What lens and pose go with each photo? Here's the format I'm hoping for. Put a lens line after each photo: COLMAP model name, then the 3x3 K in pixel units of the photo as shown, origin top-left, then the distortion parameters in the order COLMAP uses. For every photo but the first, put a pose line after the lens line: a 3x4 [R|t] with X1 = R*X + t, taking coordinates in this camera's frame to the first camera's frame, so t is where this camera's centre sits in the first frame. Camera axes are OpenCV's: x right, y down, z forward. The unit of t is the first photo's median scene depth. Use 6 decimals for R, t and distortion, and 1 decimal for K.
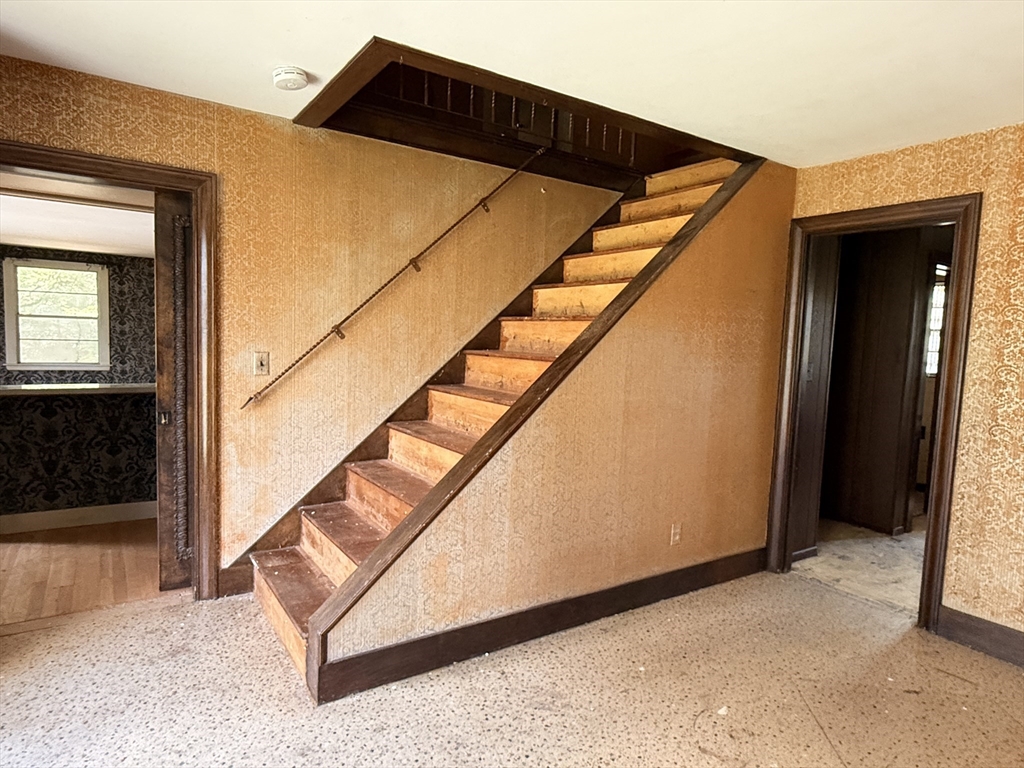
lens RADIAL K [[621.3, 0, 513.9], [0, 621.3, 389.6], [0, 0, 1]] dist [0.003251, 0.000866]
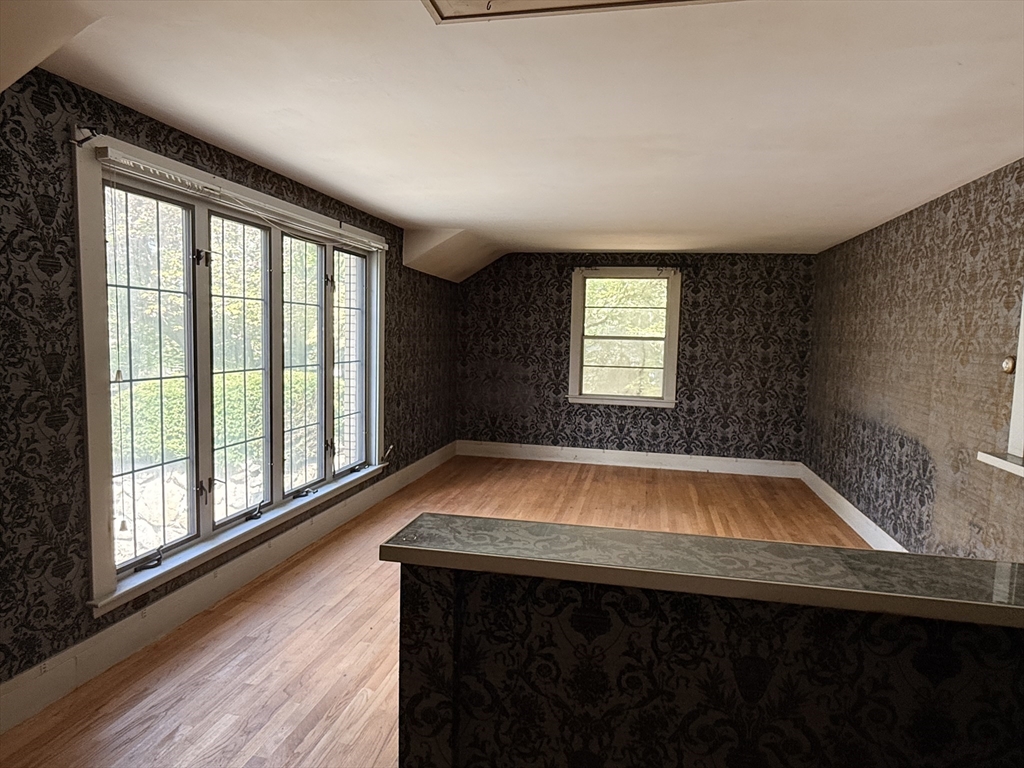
lens RADIAL K [[621.3, 0, 511.6], [0, 621.3, 386.1], [0, 0, 1]] dist [0.003251, 0.000866]
pose [[0.694286, 0.039525, -0.718613, -0.249768], [-0.061612, 0.998089, -0.004630, -0.042045], [0.717057, 0.047489, 0.695395, 0.338374]]
